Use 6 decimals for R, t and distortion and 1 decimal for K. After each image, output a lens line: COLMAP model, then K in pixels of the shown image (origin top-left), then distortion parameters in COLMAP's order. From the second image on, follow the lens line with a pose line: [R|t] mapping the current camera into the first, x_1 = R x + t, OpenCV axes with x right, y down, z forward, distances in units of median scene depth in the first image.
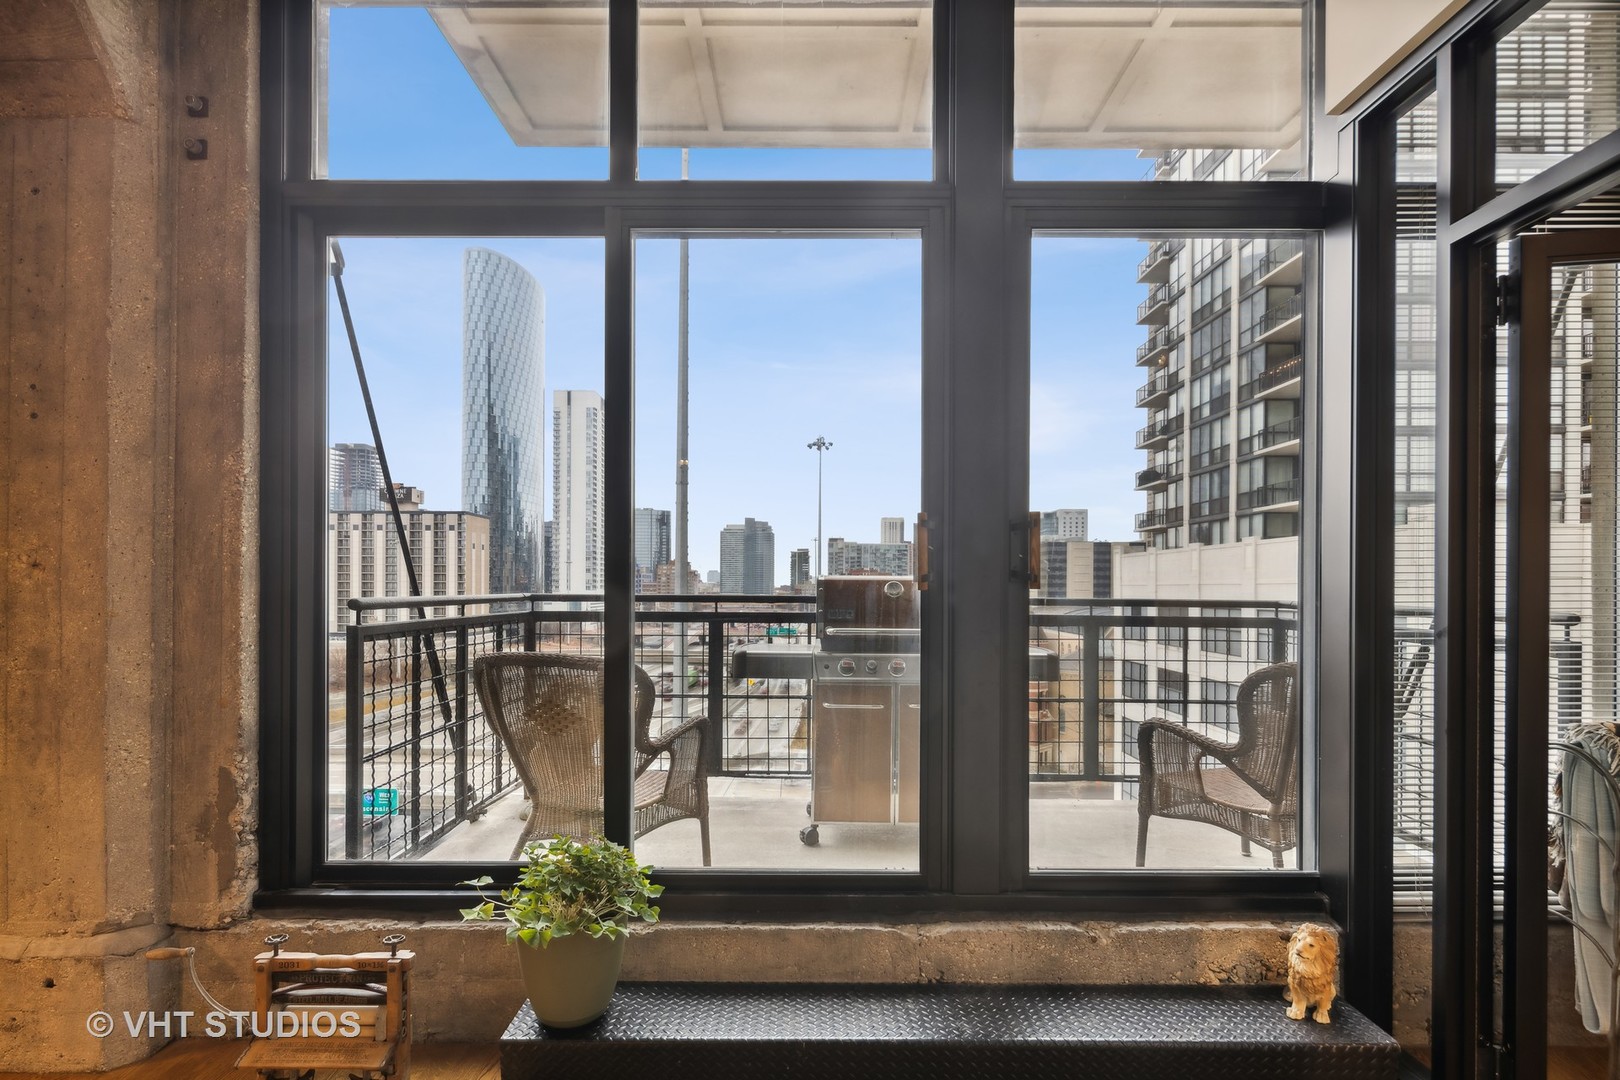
lens RADIAL K [[822.2, 0, 801.6], [0, 822.2, 599.7], [0, 0, 1]] dist [0.001801, 0.000093]
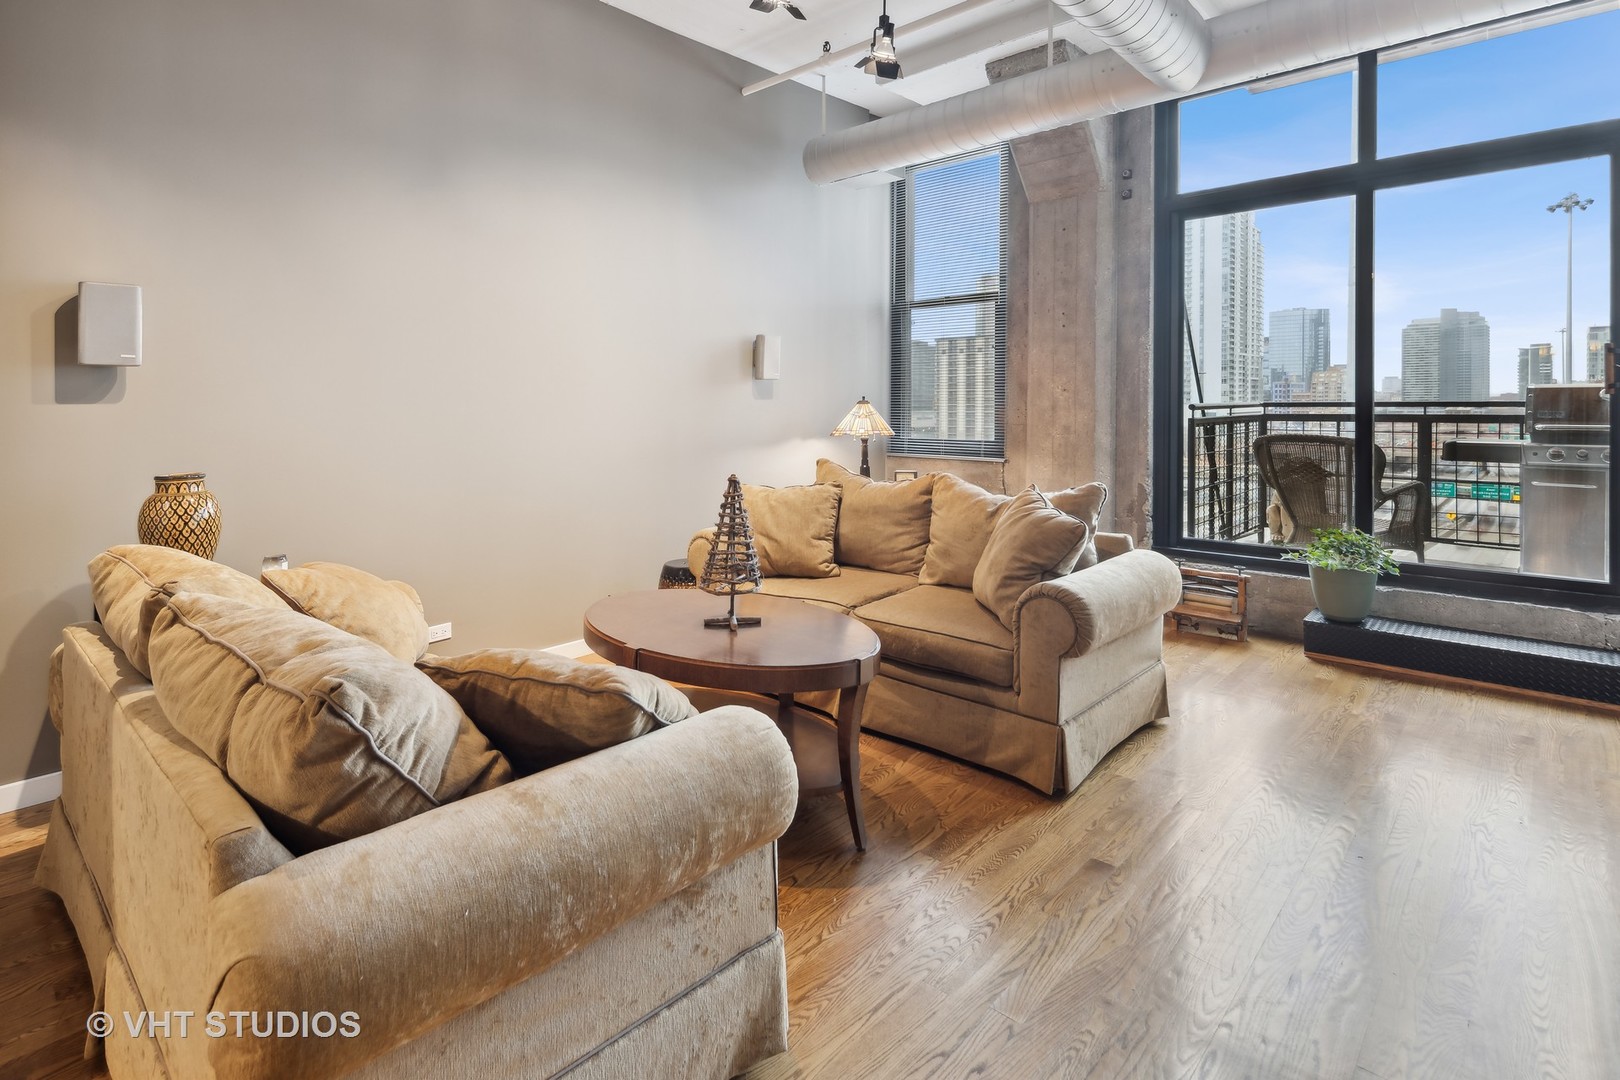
lens RADIAL K [[806.1, 0, 791.4], [0, 806.1, 415.4], [0, 0, 1]] dist [0.001661, -0.000500]
pose [[0.733996, 0.000559, -0.679154, 0.045869], [0.001757, 0.999995, 0.002722, 0.019944], [0.679152, -0.003192, 0.733991, -1.063326]]
